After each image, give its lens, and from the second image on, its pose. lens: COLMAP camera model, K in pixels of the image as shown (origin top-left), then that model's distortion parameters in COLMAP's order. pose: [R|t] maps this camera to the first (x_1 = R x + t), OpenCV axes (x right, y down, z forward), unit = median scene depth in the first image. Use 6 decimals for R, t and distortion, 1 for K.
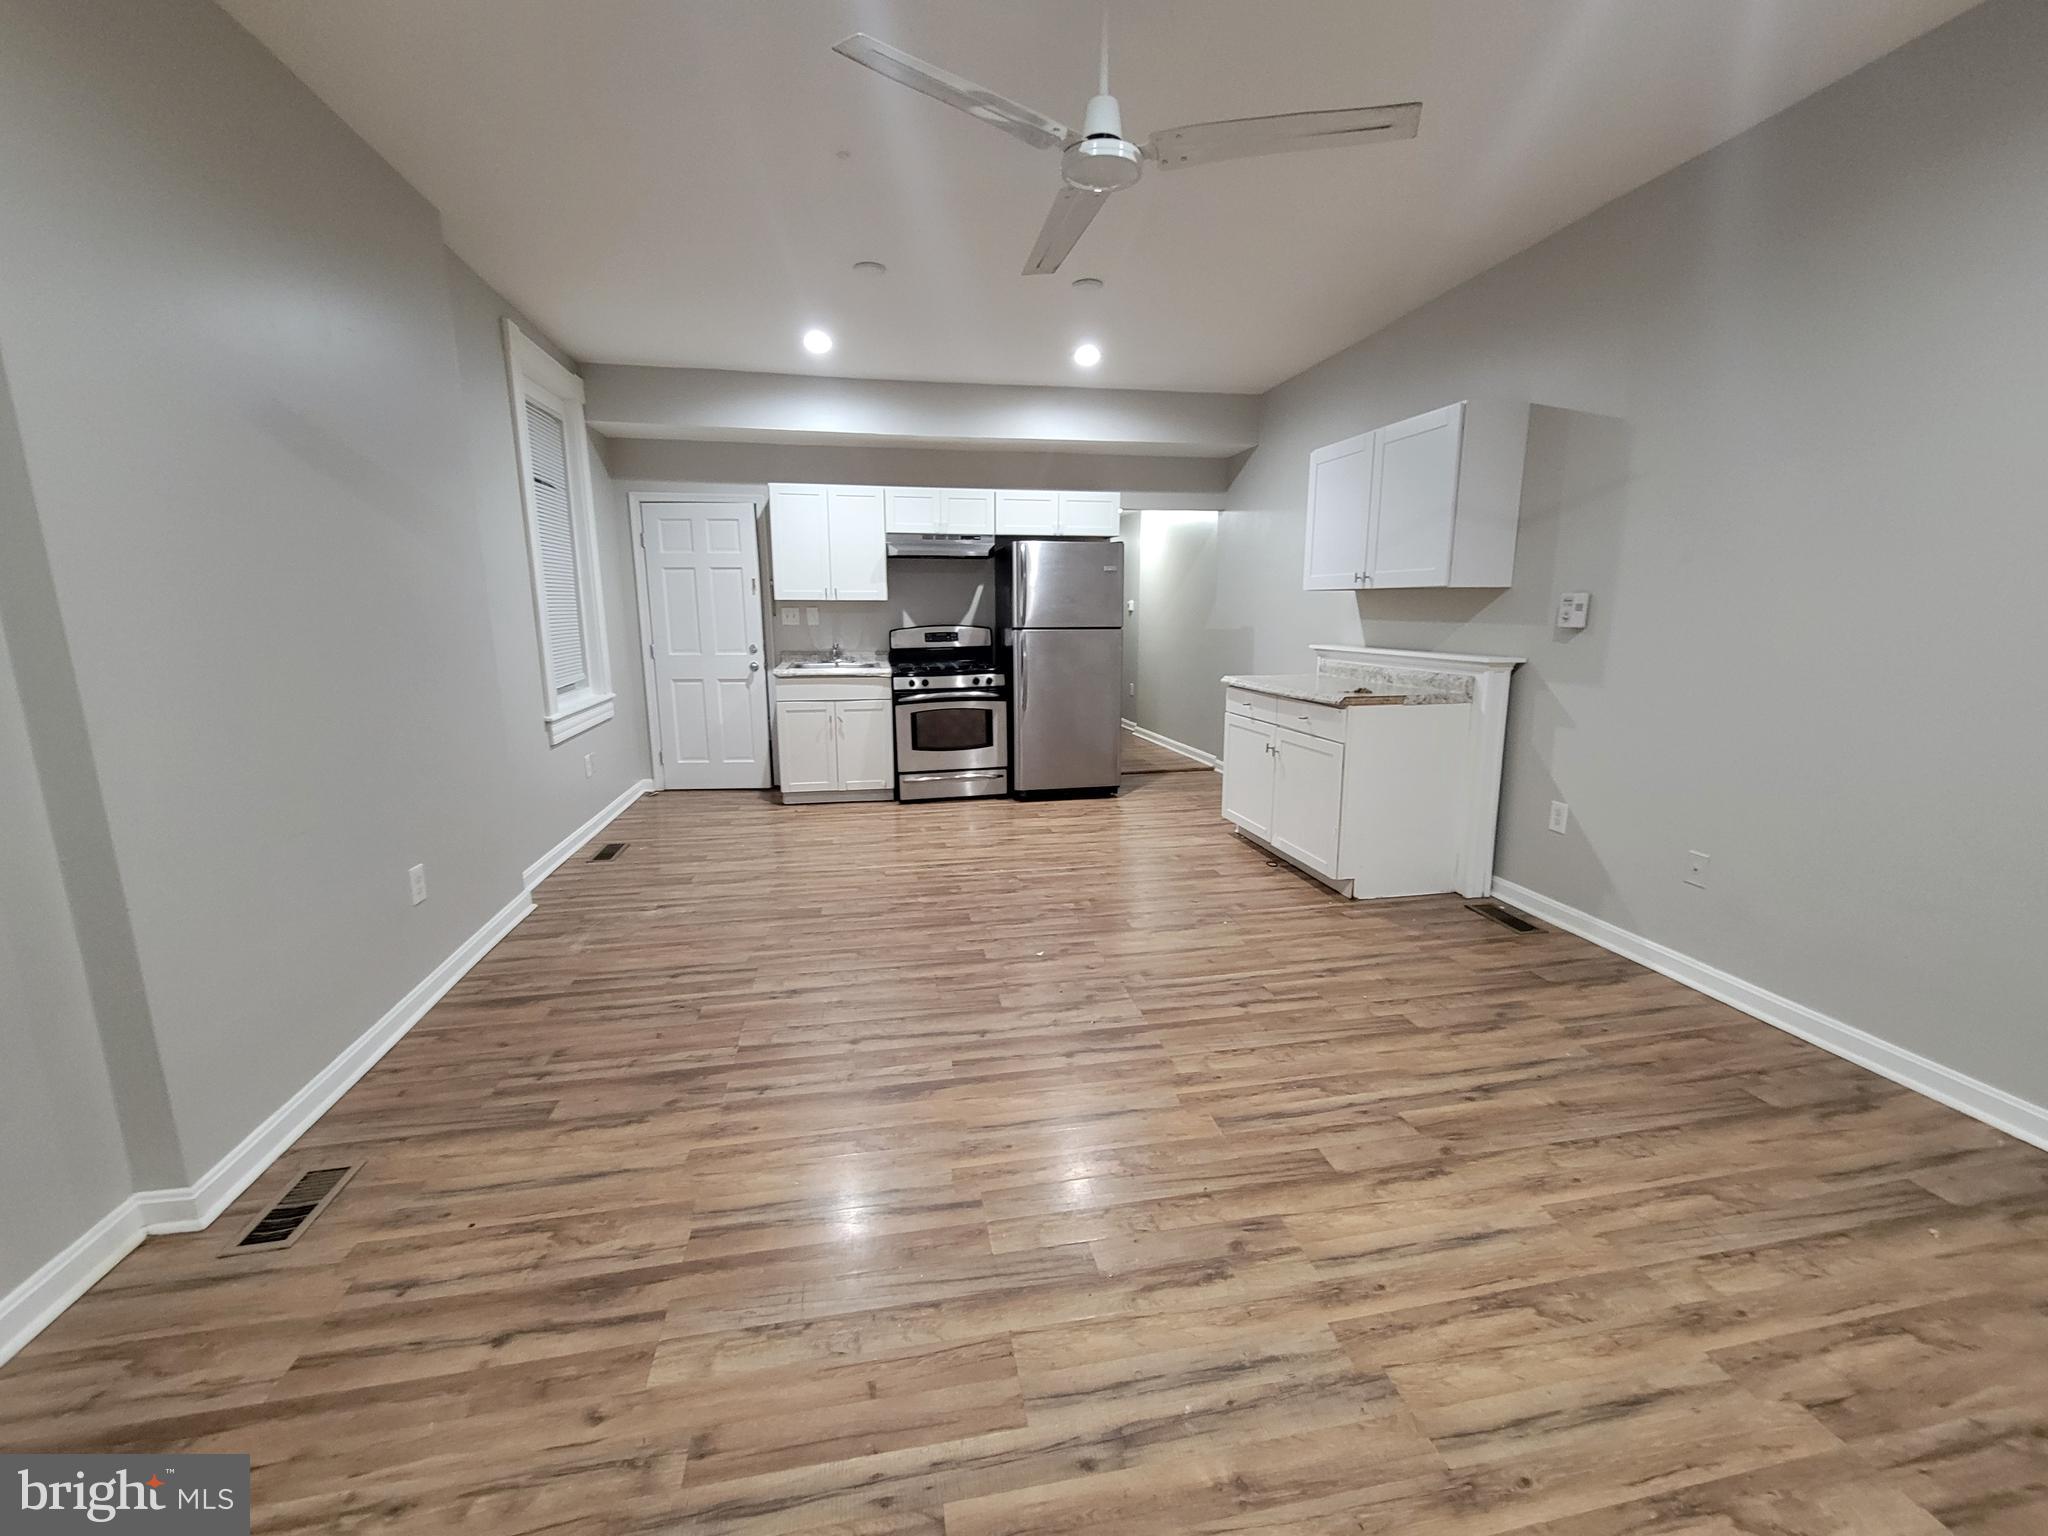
lens RADIAL K [[827.4, 0, 1024.0], [0, 827.4, 768.0], [0, 0, 1]] dist [0.000580, -0.000491]
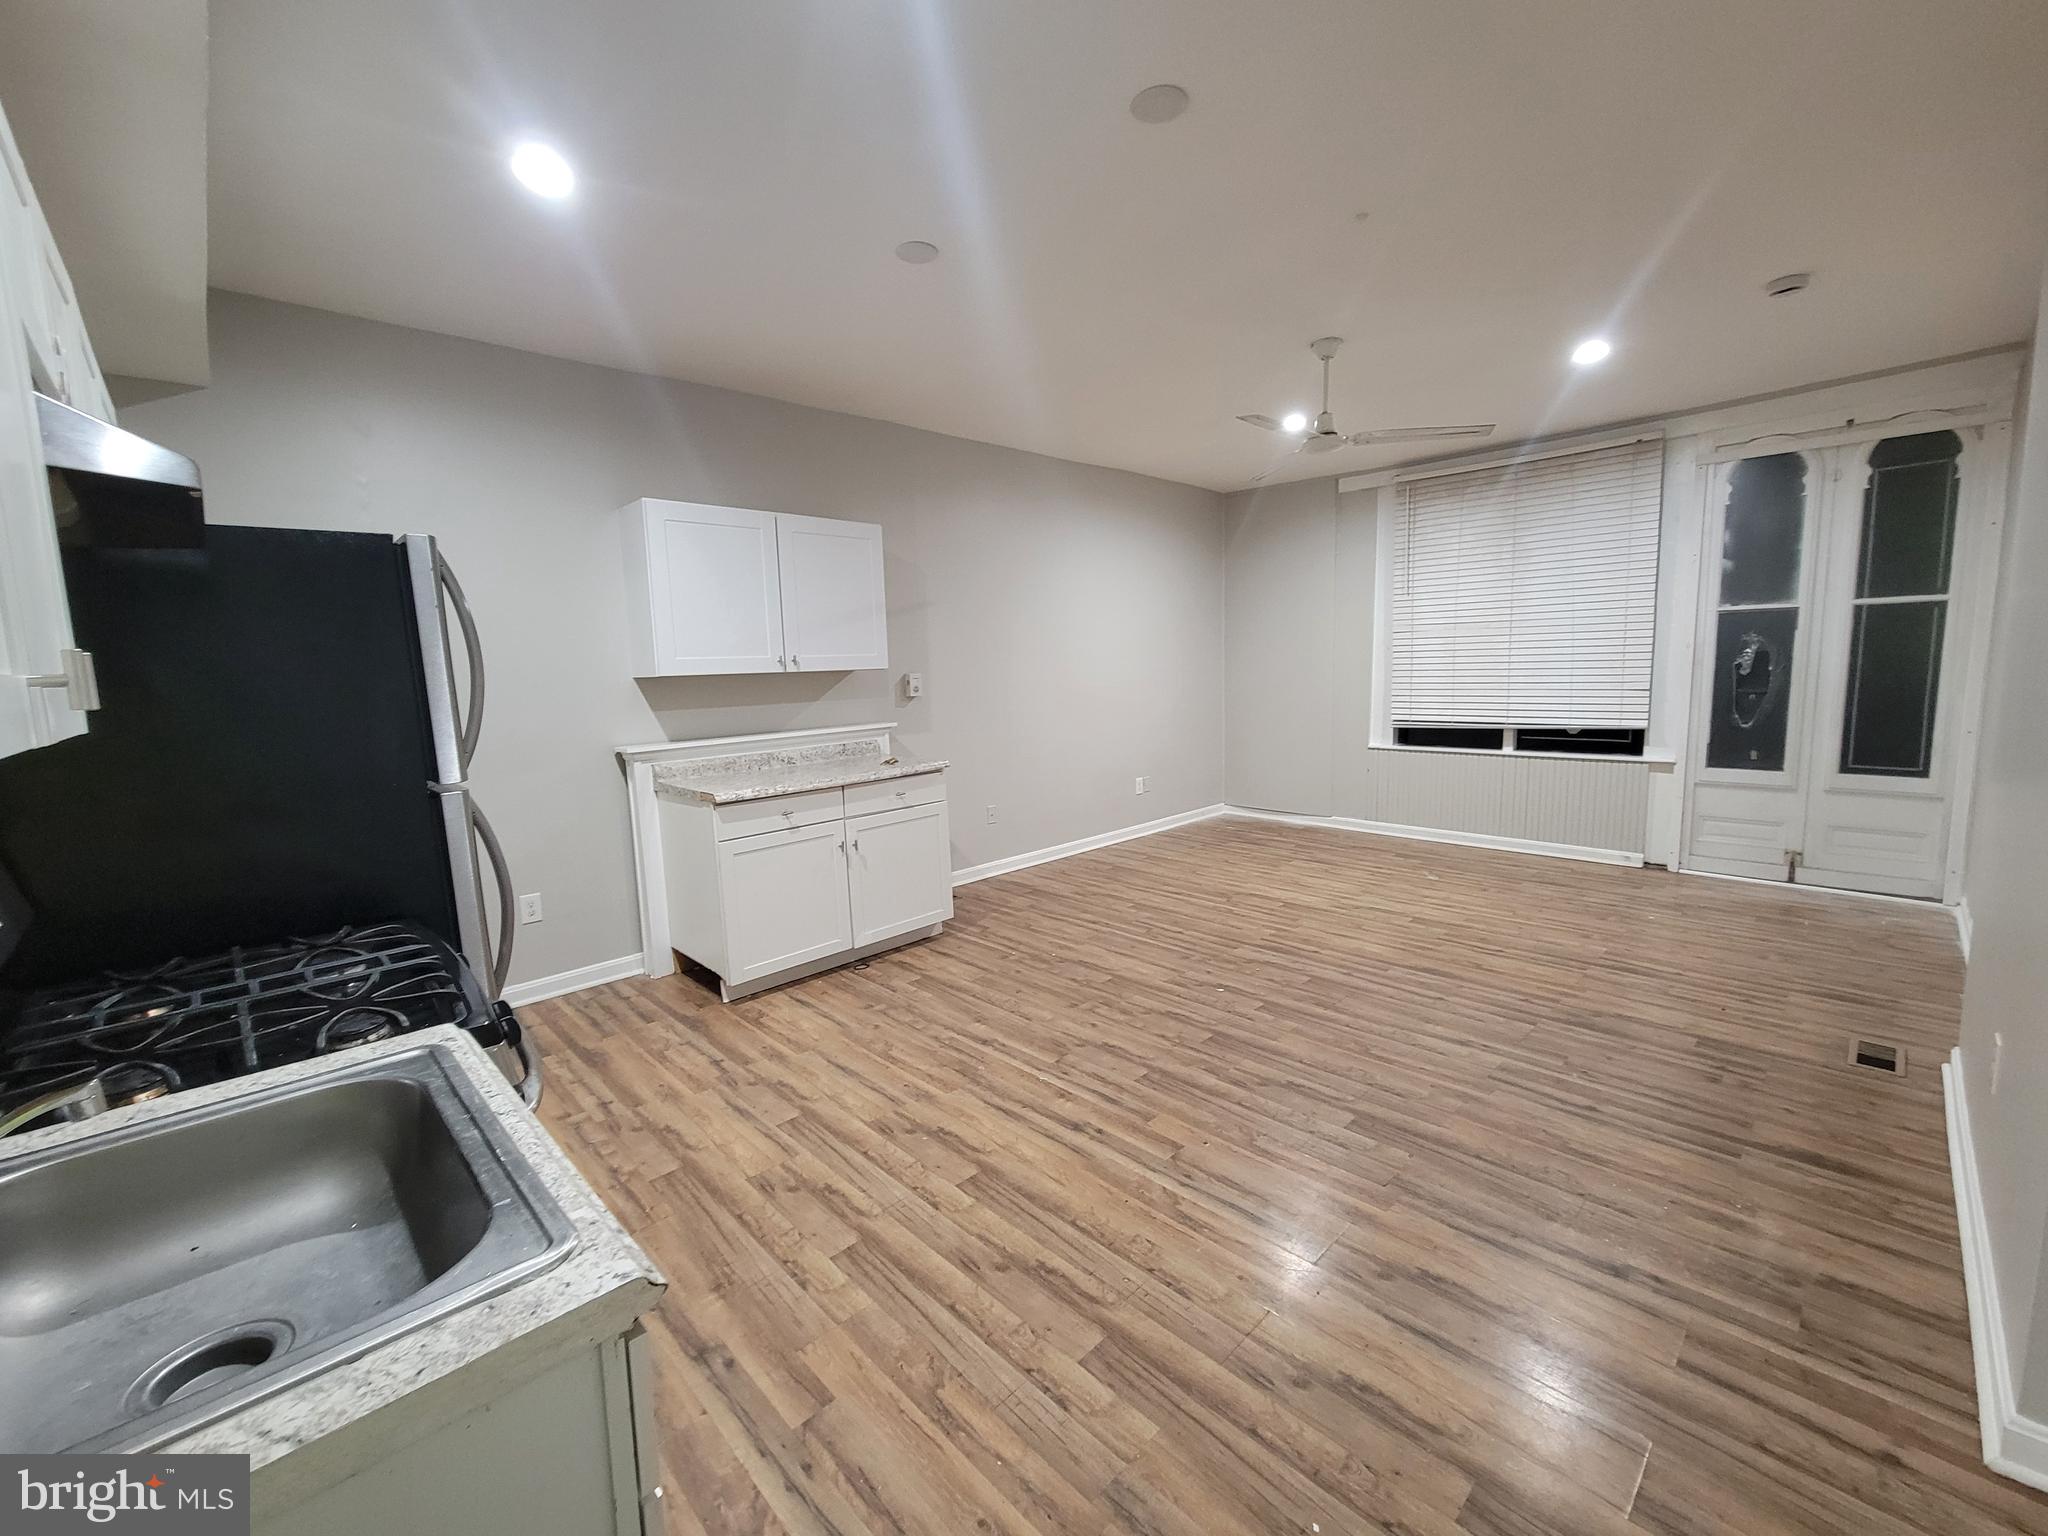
lens RADIAL K [[827.4, 0, 1024.0], [0, 827.4, 768.0], [0, 0, 1]] dist [0.000580, -0.000491]
pose [[-0.541436, -0.086026, 0.836329, -0.763901], [0.195997, 0.954428, 0.225062, -0.371132], [-0.817577, 0.285775, -0.499901, 1.747947]]
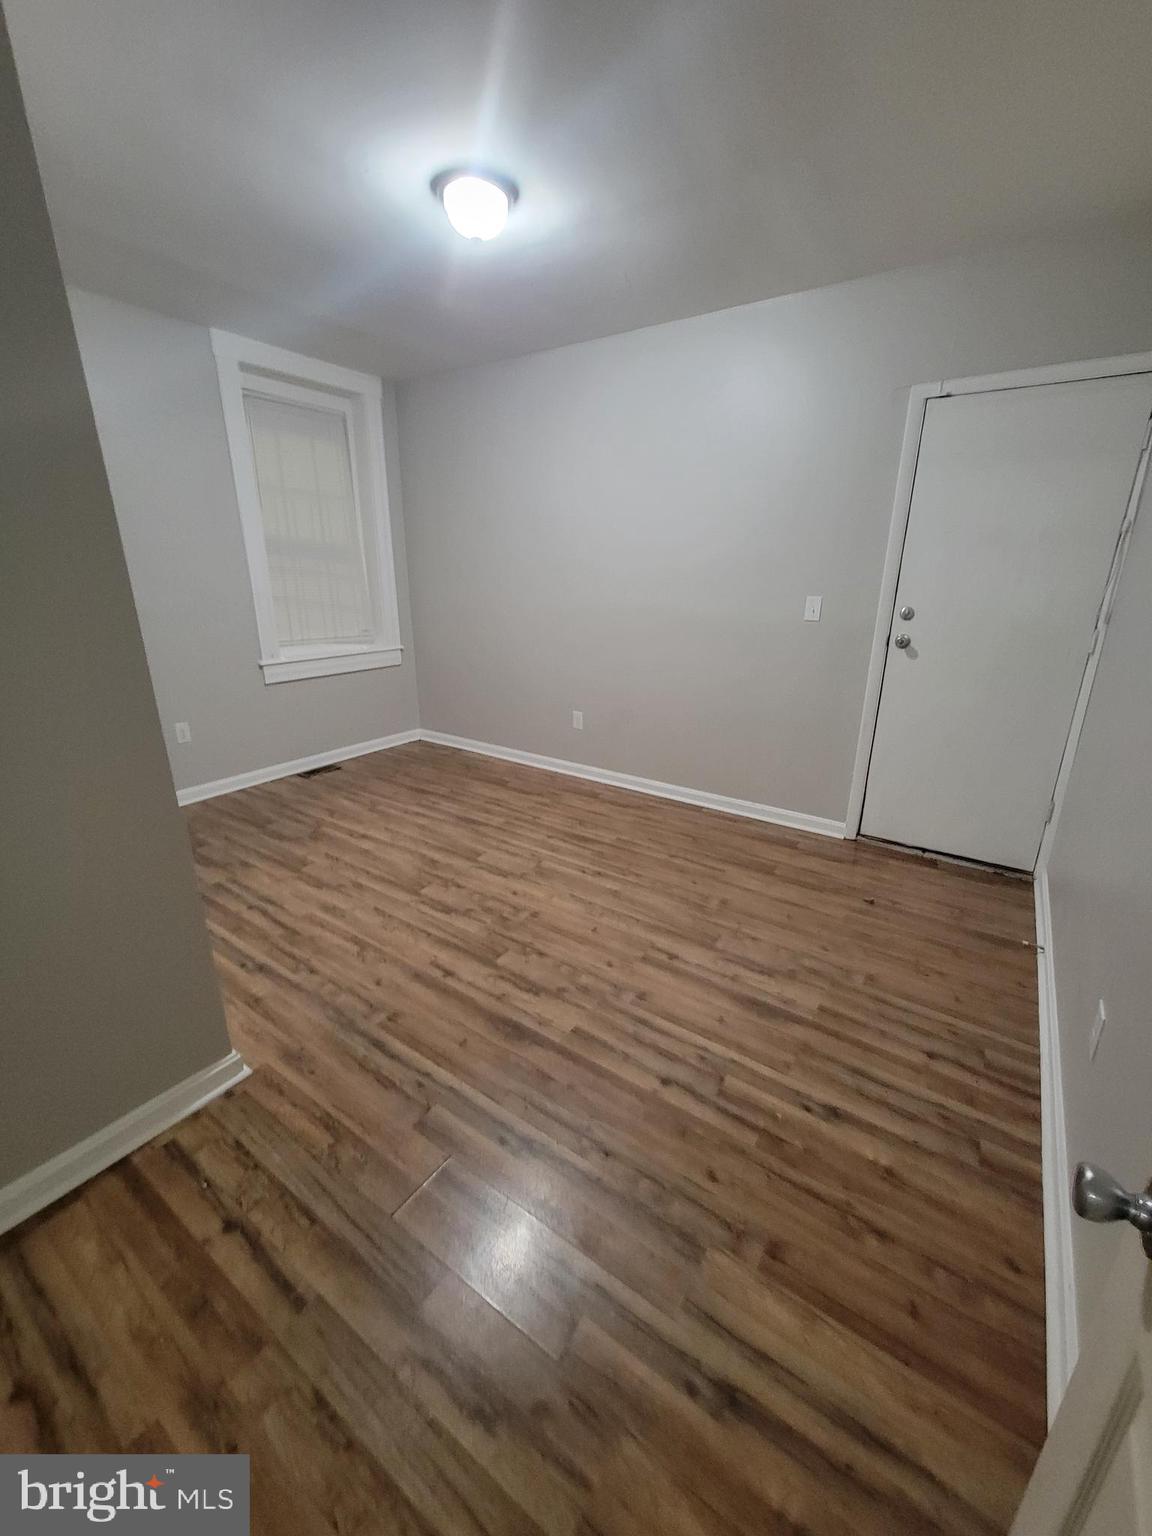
lens RADIAL K [[620.6, 0, 576.0], [0, 620.6, 768.0], [0, 0, 1]] dist [0.000381, -0.008048]
pose [[0.696650, 0.213733, -0.684834, 0.519294], [-0.154851, 0.976886, 0.147358, -0.099786], [0.700500, 0.003390, 0.713644, 0.436569]]
